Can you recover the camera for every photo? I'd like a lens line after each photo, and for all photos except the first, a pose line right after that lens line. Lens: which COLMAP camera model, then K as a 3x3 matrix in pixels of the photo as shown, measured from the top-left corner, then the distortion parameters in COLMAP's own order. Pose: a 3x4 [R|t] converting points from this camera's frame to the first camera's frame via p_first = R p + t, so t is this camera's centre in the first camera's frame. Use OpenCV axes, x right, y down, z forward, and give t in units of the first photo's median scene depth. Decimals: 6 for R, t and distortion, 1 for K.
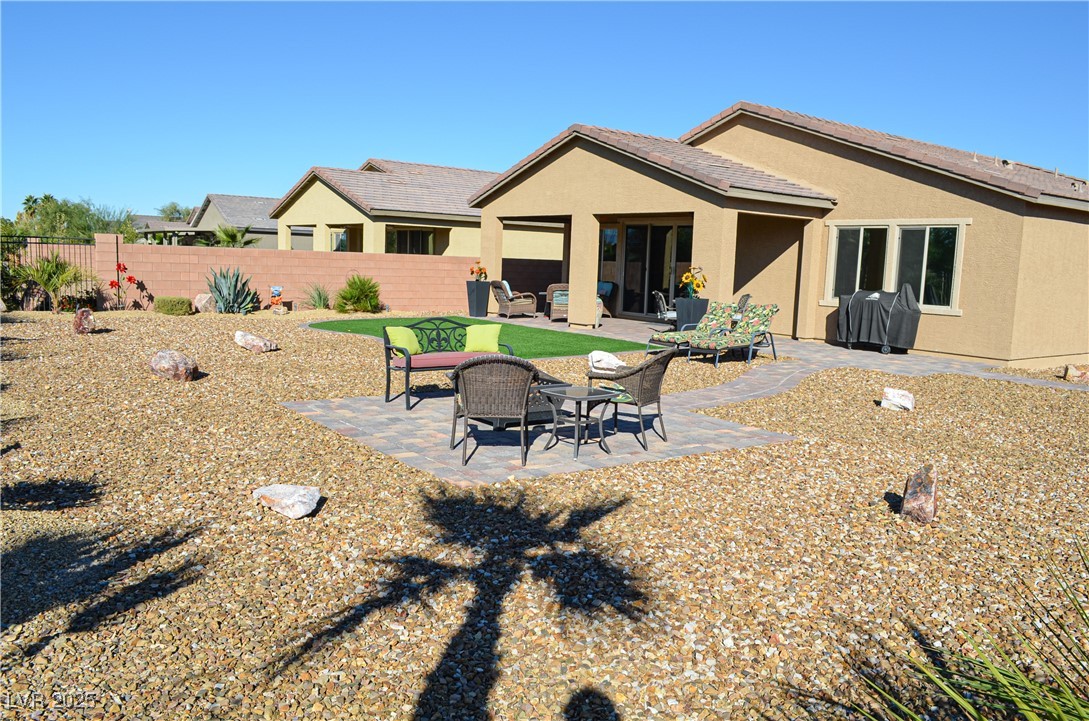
lens RADIAL K [[832.2, 0, 540.6], [0, 832.2, 361.6], [0, 0, 1]] dist [-0.018290, 0.007388]
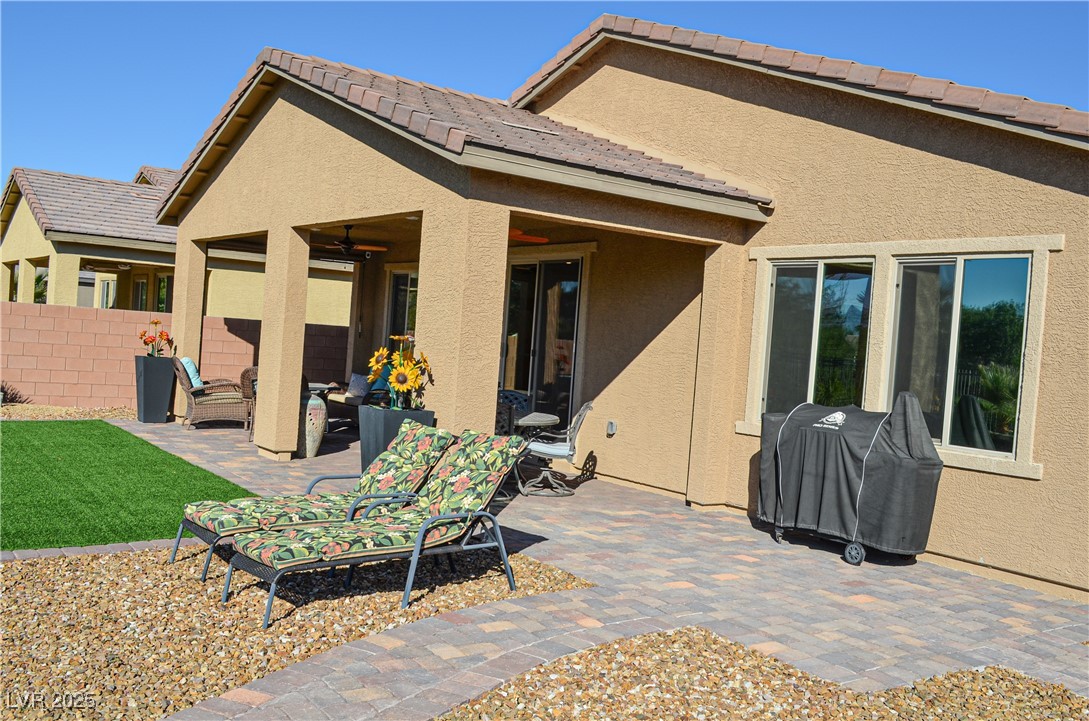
lens RADIAL K [[999.6, 0, 543.7], [0, 999.6, 360.4], [0, 0, 1]] dist [-0.026008, 0.000000]
pose [[0.997719, 0.037614, -0.056055, 0.275213], [-0.043480, 0.993265, -0.107401, -0.046760], [0.051637, 0.109593, 0.992634, 0.476936]]
